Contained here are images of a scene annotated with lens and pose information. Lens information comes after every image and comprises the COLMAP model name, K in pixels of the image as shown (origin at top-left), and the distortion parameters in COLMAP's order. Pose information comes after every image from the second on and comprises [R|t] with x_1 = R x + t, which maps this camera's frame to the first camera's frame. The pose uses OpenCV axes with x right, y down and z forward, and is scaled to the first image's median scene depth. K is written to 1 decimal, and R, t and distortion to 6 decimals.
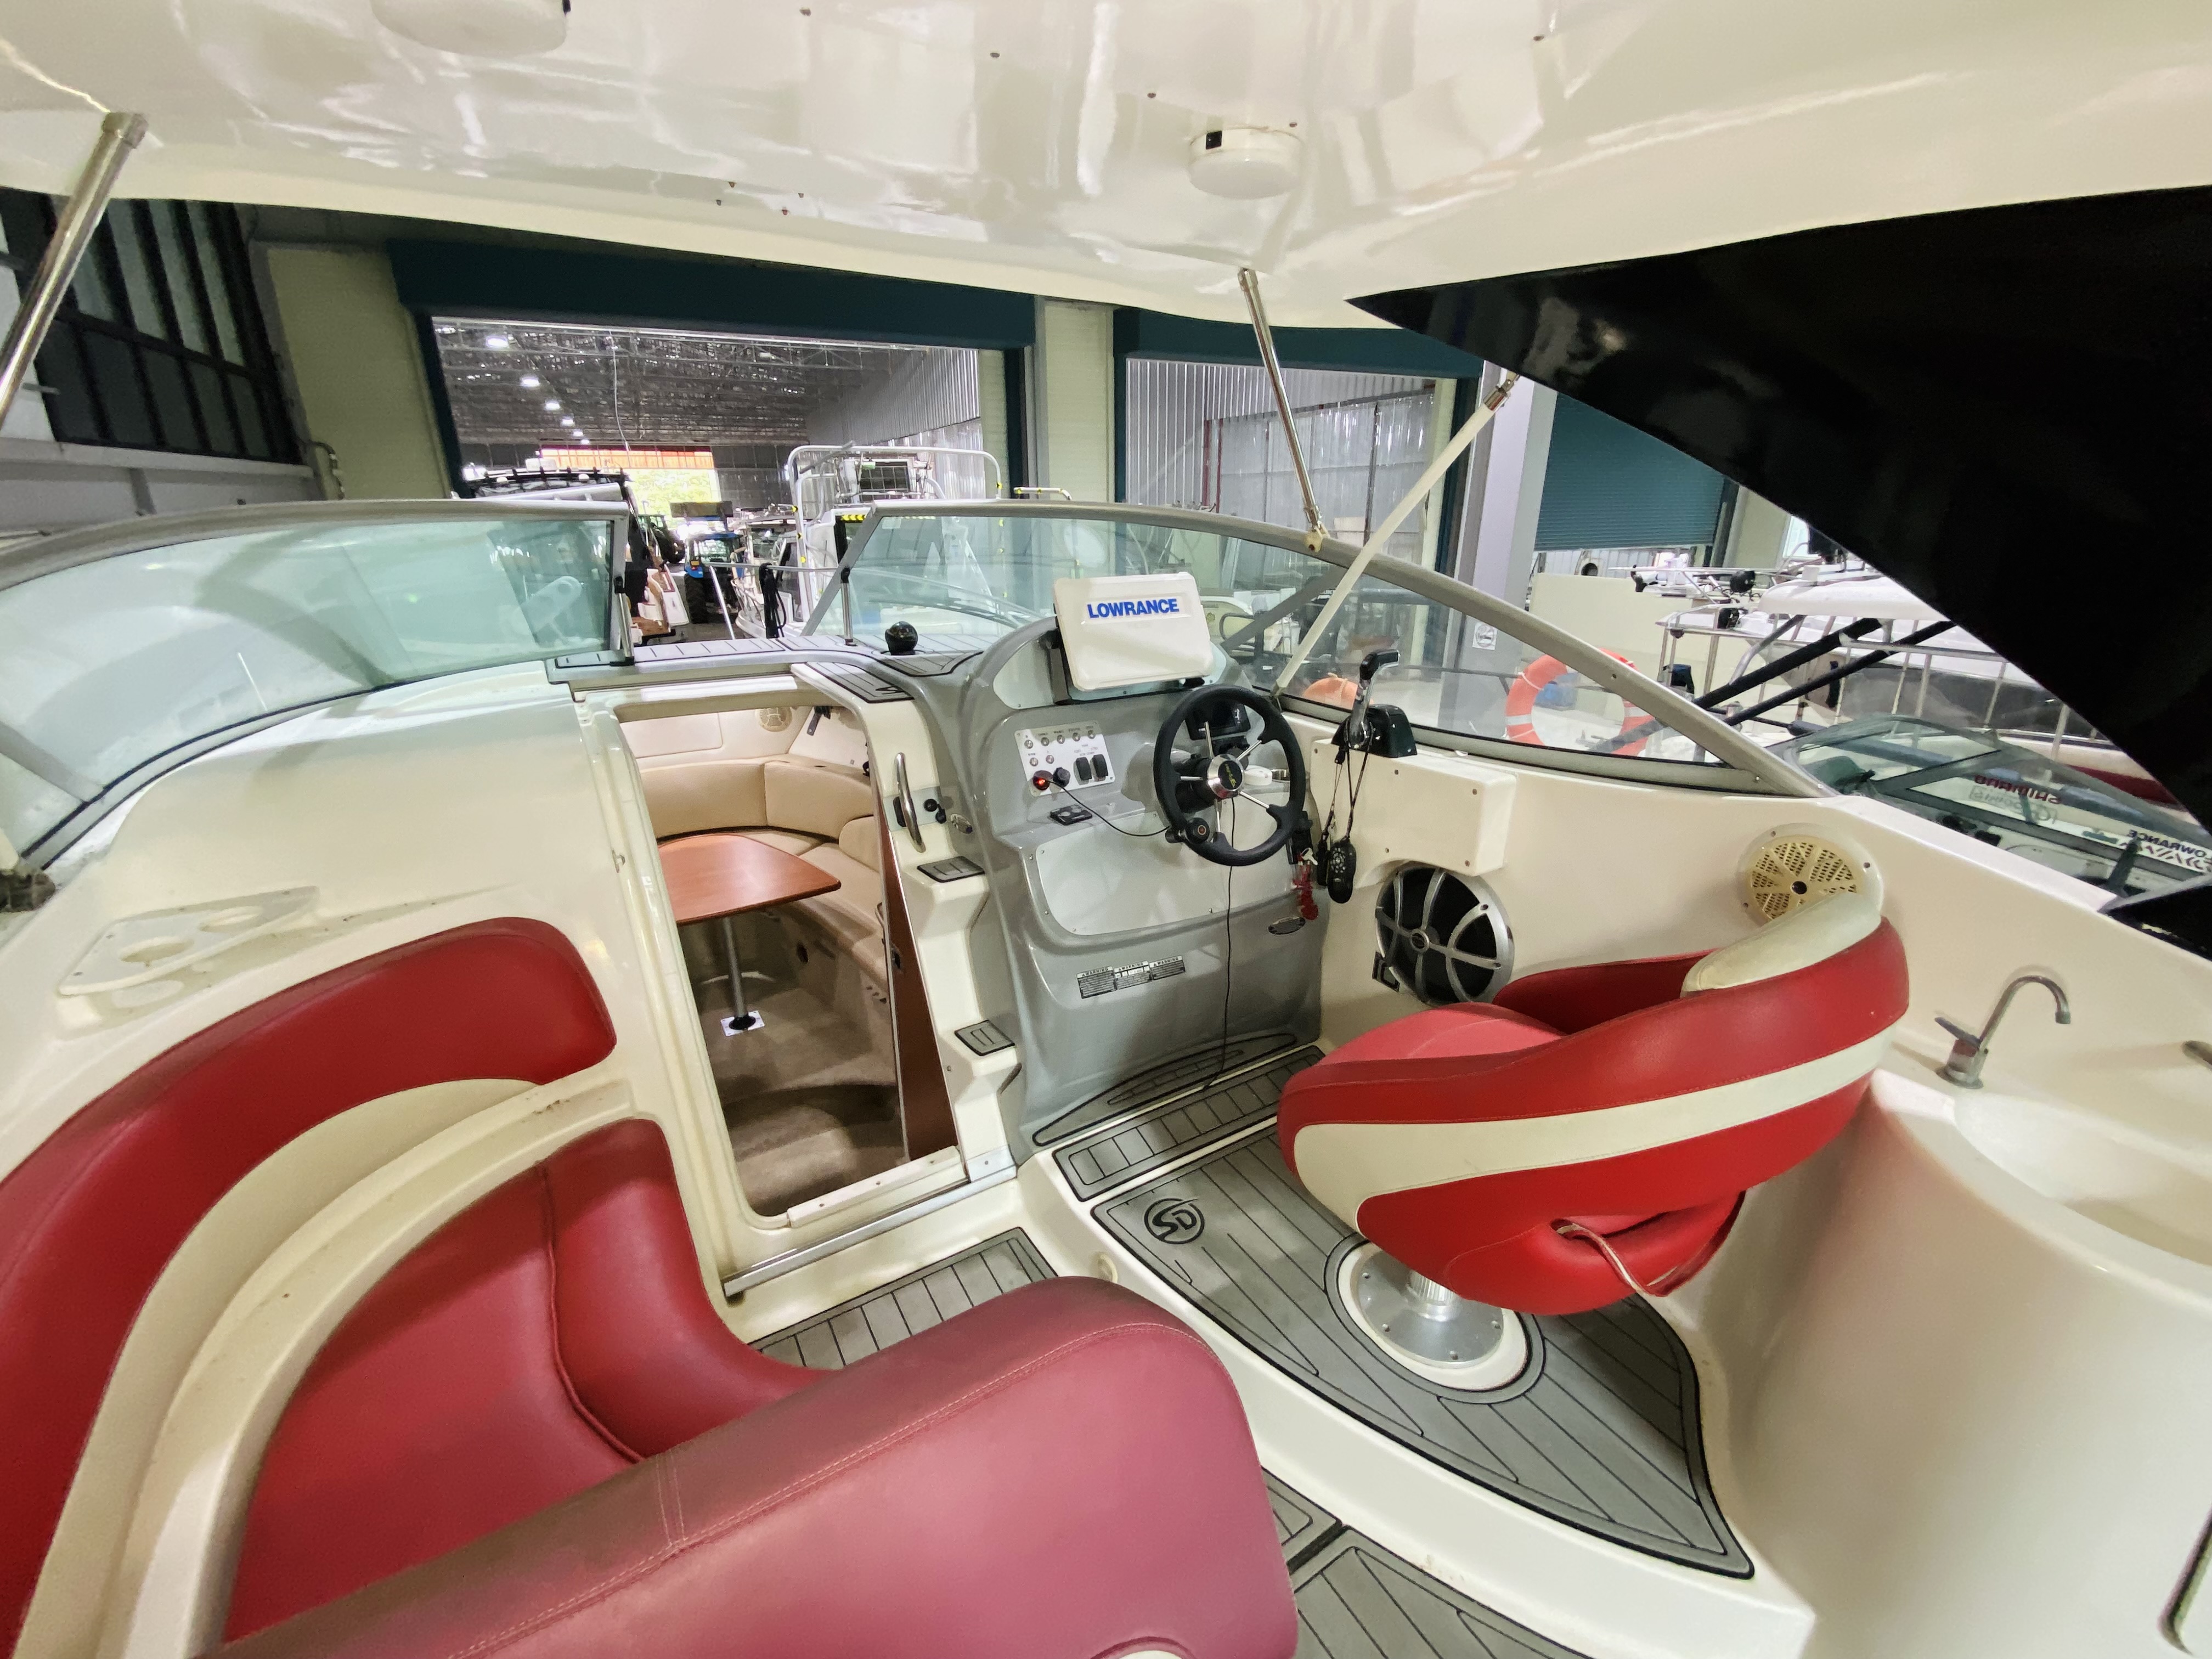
lens RADIAL K [[897.5, 0, 1106.0], [0, 897.5, 827.2], [0, 0, 1]] dist [0.024632, -0.021837]
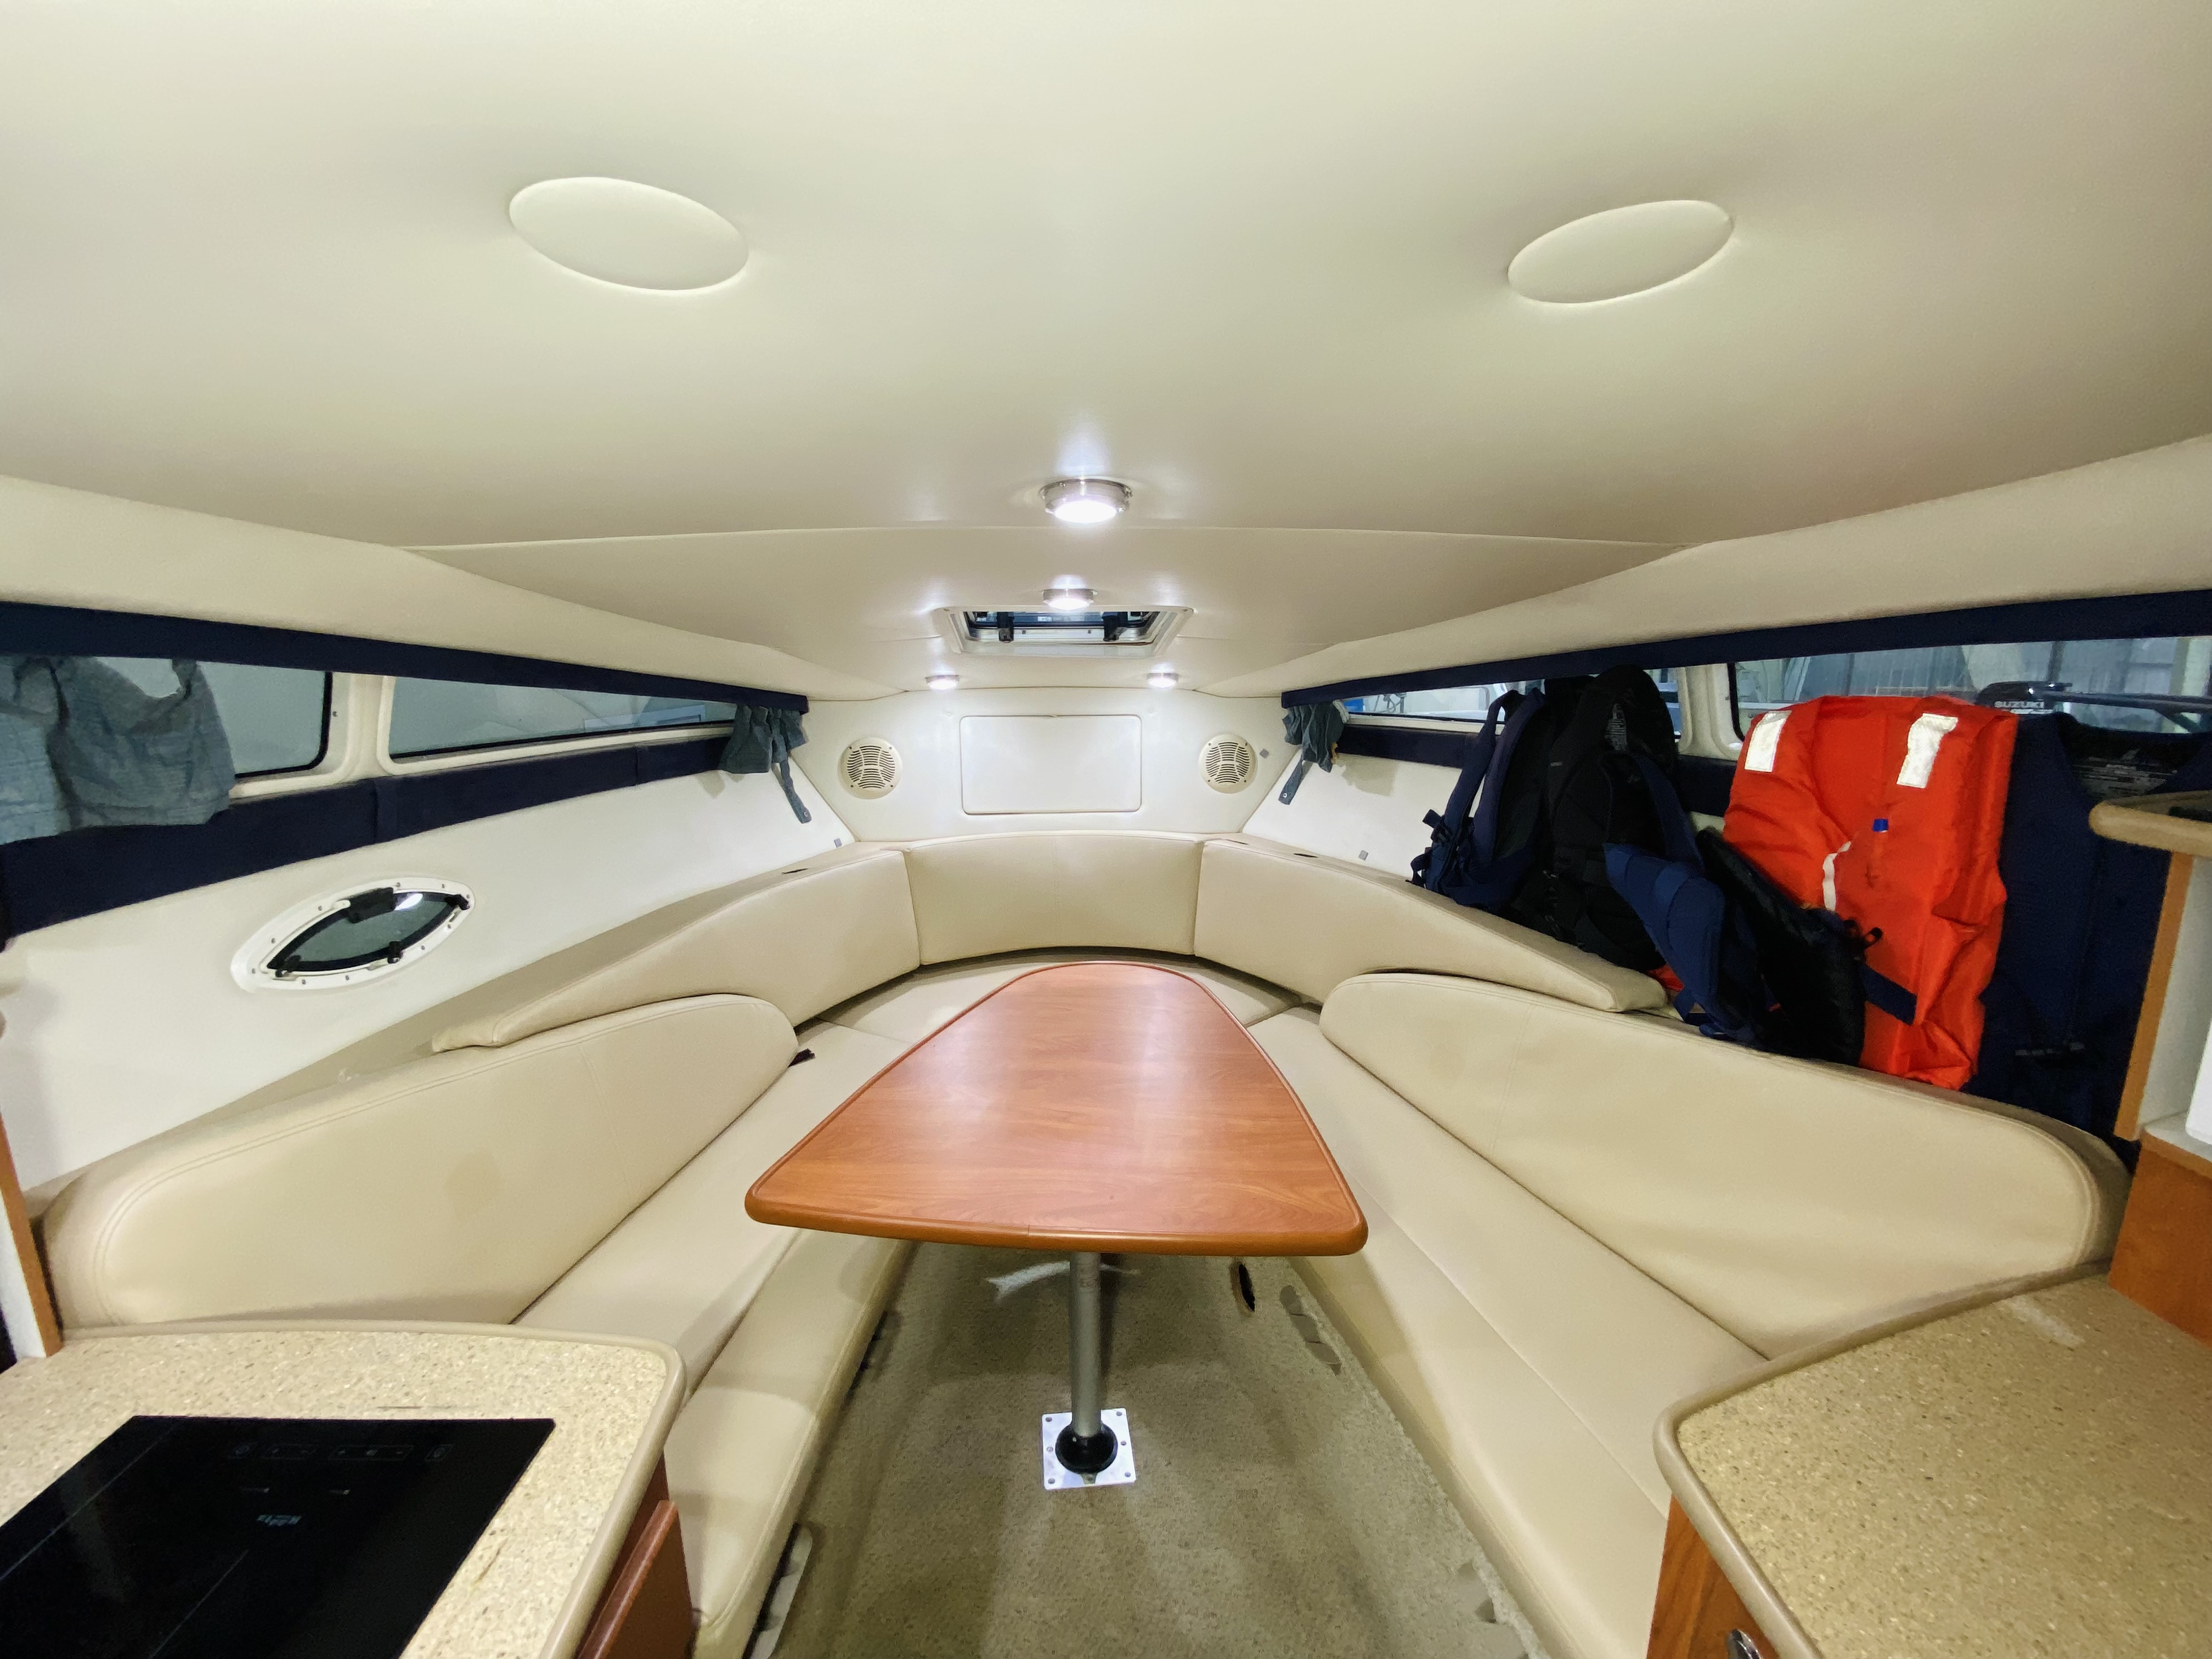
lens RADIAL K [[897.5, 0, 1106.0], [0, 897.5, 827.2], [0, 0, 1]] dist [0.024632, -0.021837]
pose [[0.897382, 0.084617, -0.433065, -0.454309], [-0.144337, 0.983740, -0.106877, -0.028069], [0.416980, 0.158417, 0.895004, 1.114333]]
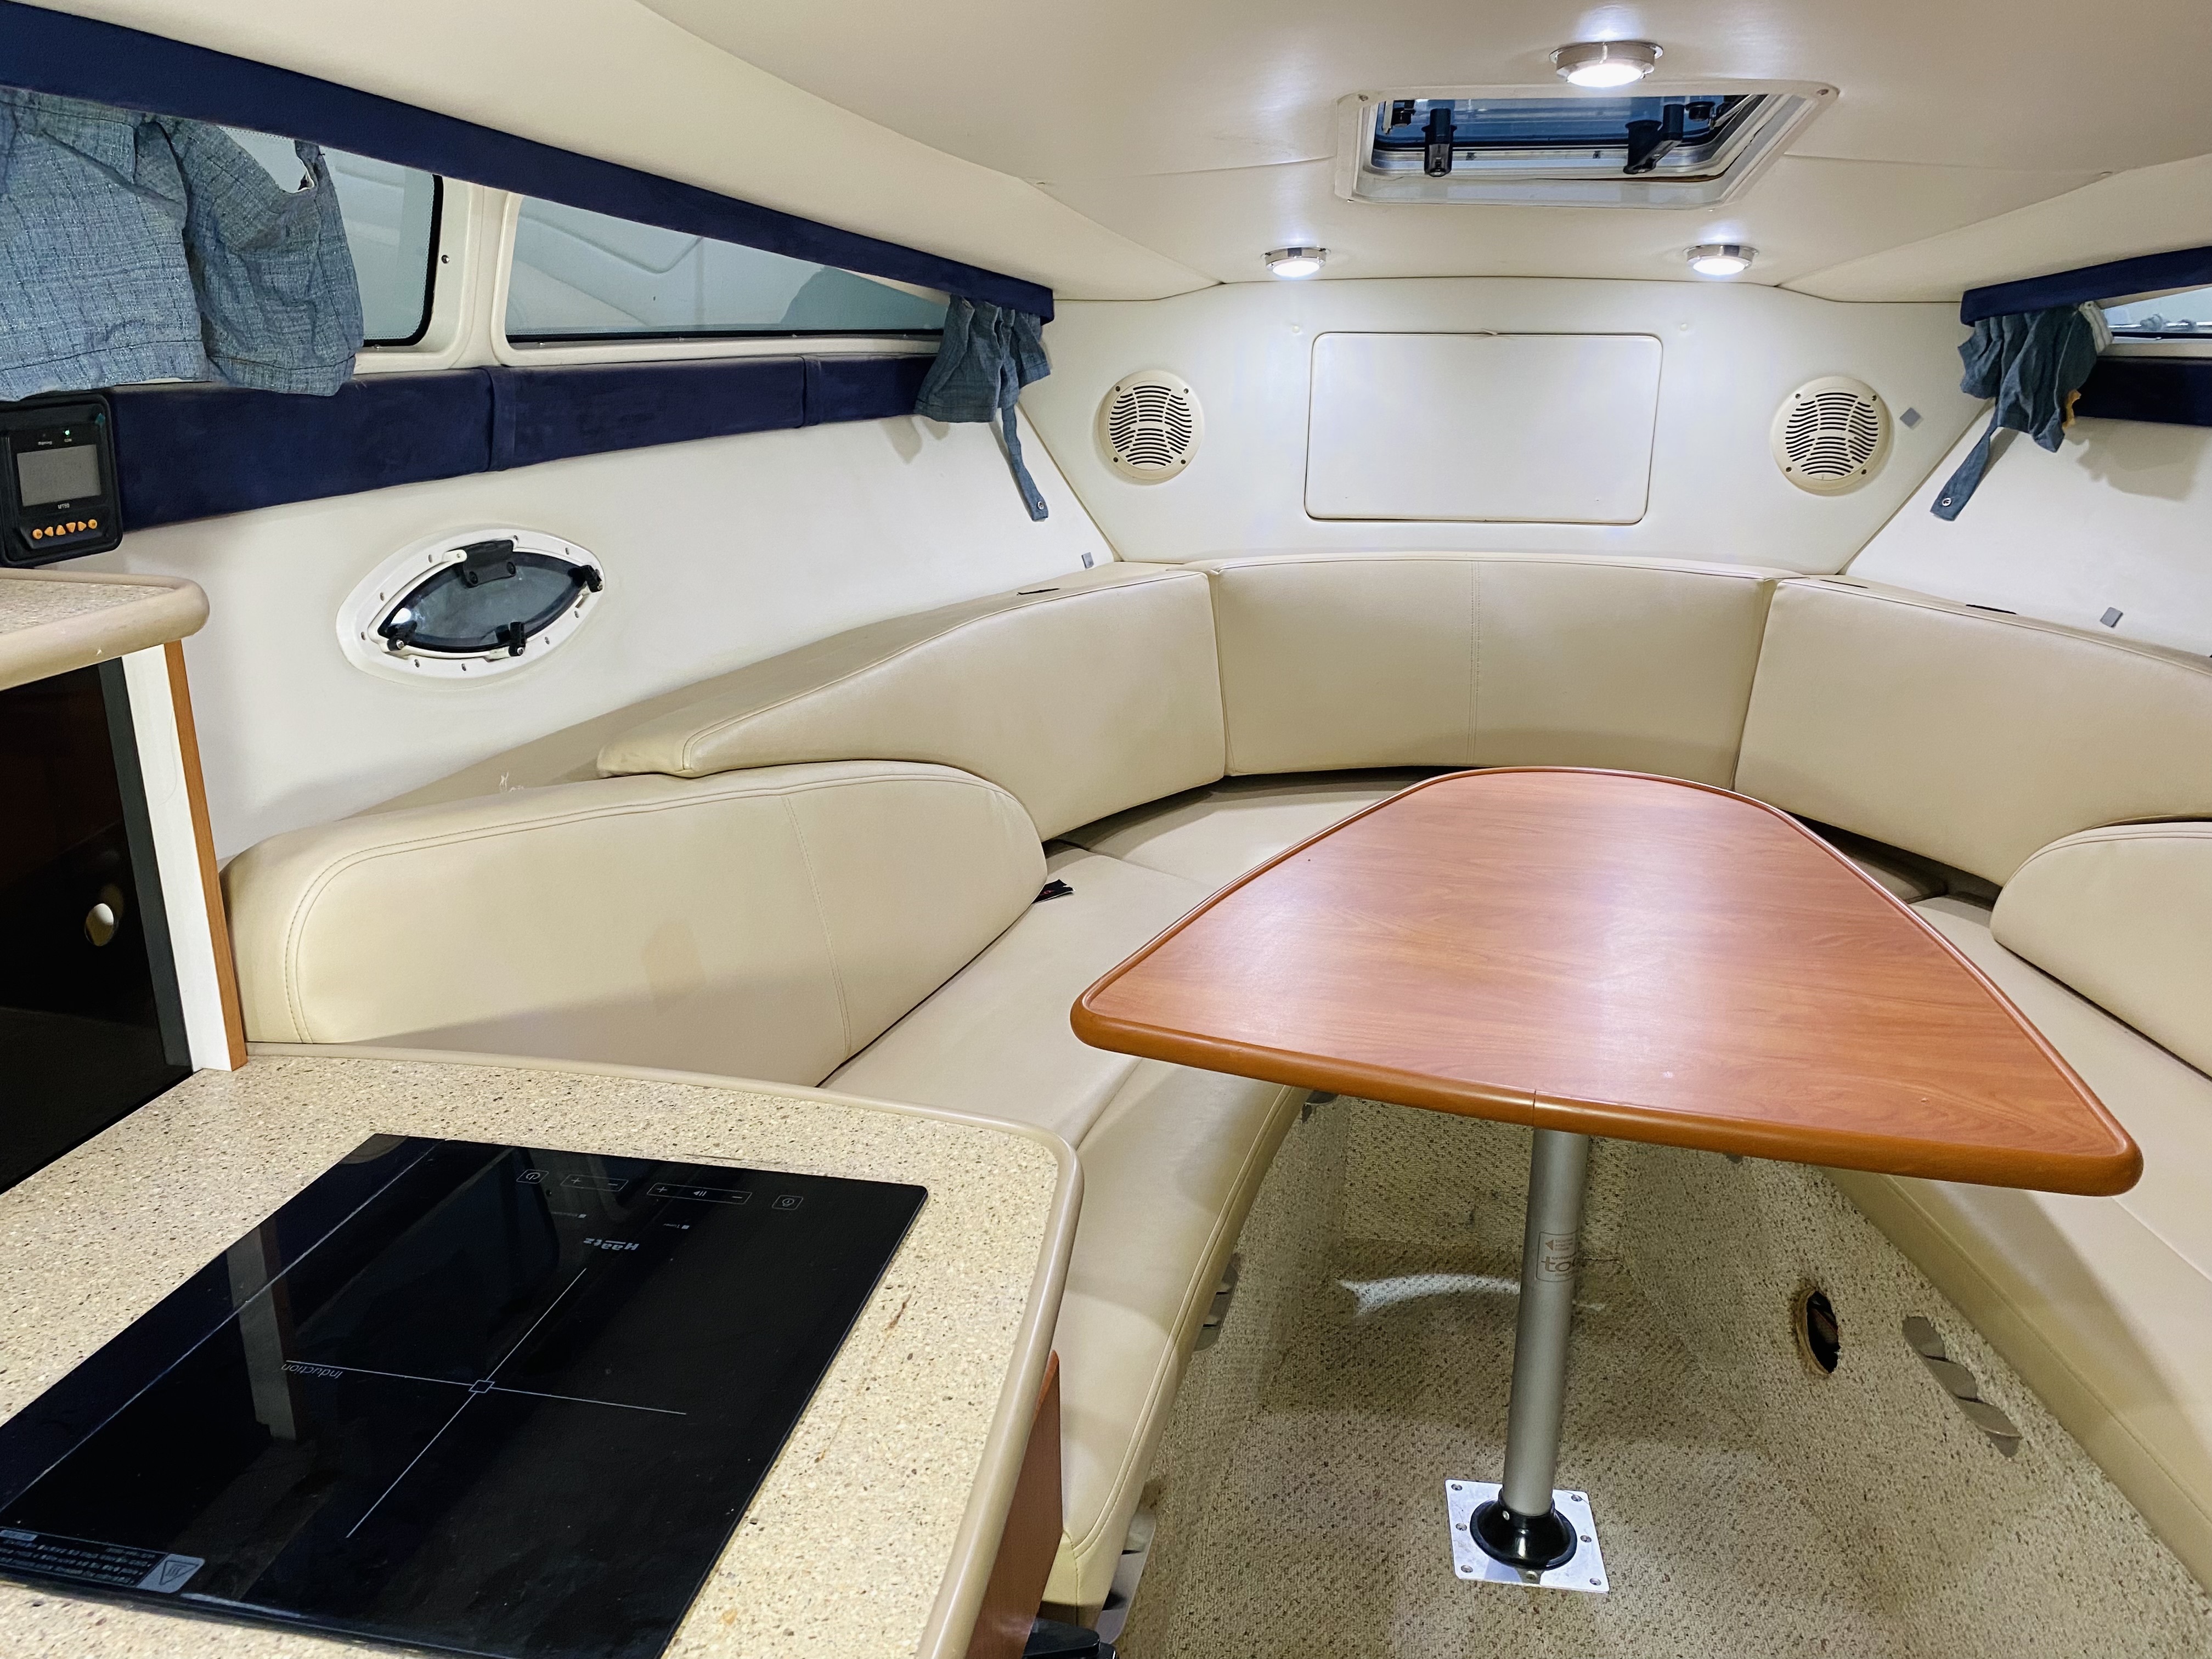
lens RADIAL K [[1694.7, 0, 1086.2], [0, 1694.7, 843.2], [0, 0, 1]] dist [0.024631, -0.025299]
pose [[0.775853, 0.203979, -0.597030, -0.481343], [-0.211816, 0.975584, 0.058055, 0.060837], [0.594295, 0.081418, 0.800115, 1.015129]]
